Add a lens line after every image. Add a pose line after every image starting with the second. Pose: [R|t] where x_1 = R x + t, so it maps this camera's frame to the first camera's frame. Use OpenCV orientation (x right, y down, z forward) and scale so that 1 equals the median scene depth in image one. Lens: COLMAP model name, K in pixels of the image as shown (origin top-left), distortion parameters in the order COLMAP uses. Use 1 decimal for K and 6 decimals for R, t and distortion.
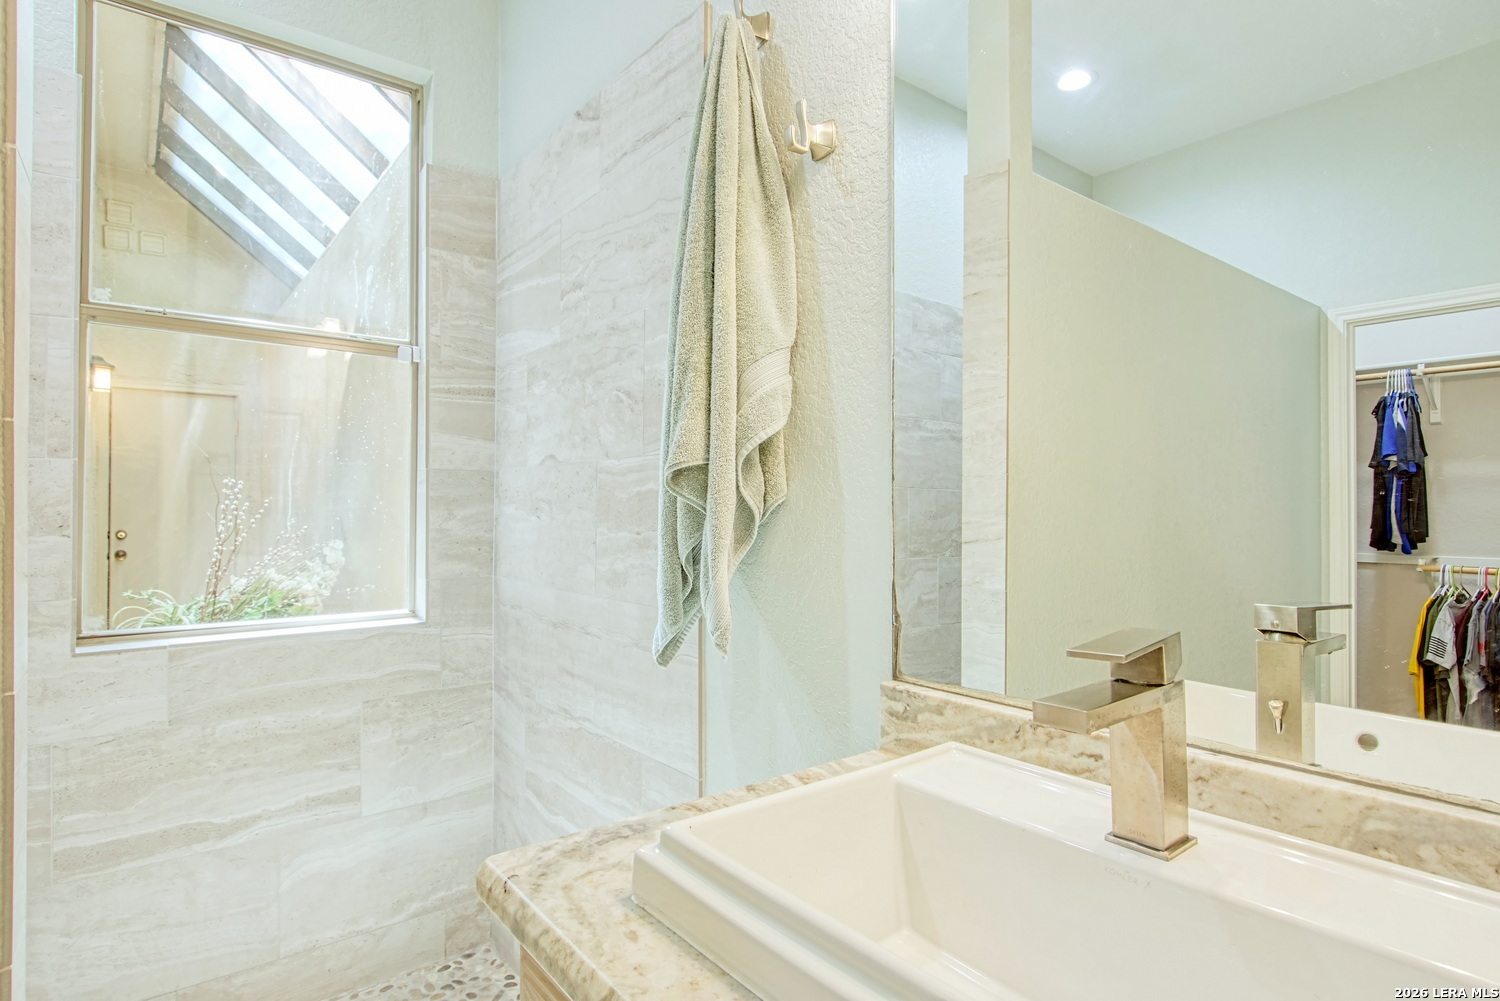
lens RADIAL K [[796.6, 0, 753.2], [0, 796.6, 507.3], [0, 0, 1]] dist [-0.007470, -0.001063]
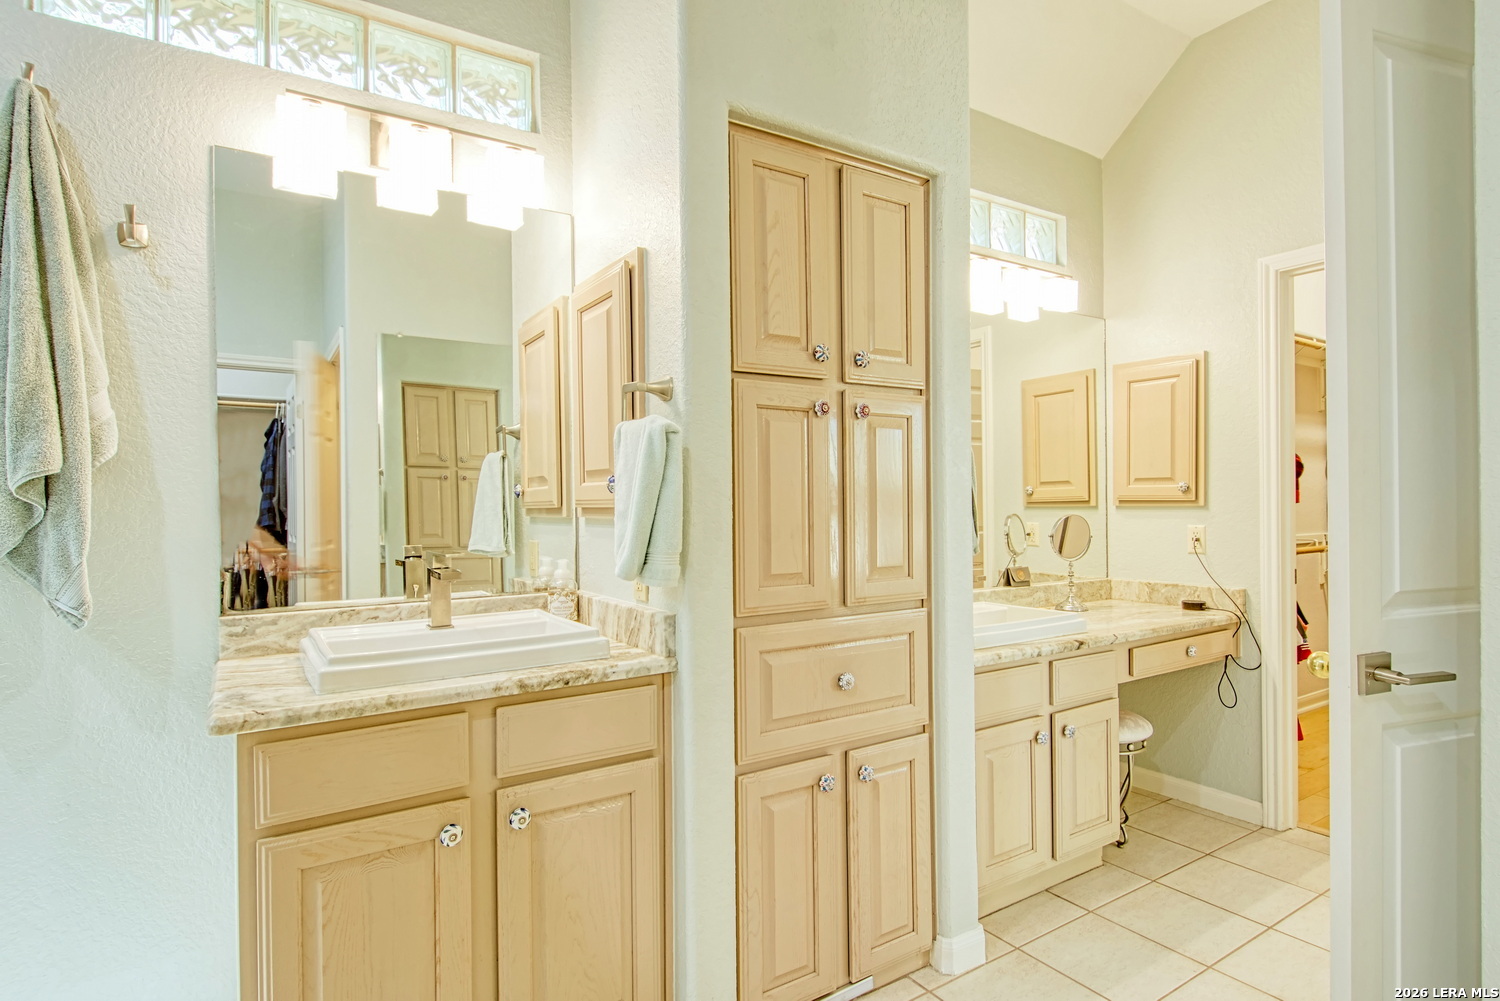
lens RADIAL K [[796.6, 0, 753.7], [0, 796.6, 497.3], [0, 0, 1]] dist [-0.007470, -0.001063]
pose [[0.106067, -0.013844, 0.994263, -1.295645], [-0.001862, 0.999899, 0.014121, -0.041740], [-0.994357, -0.003350, 0.106030, -0.210855]]
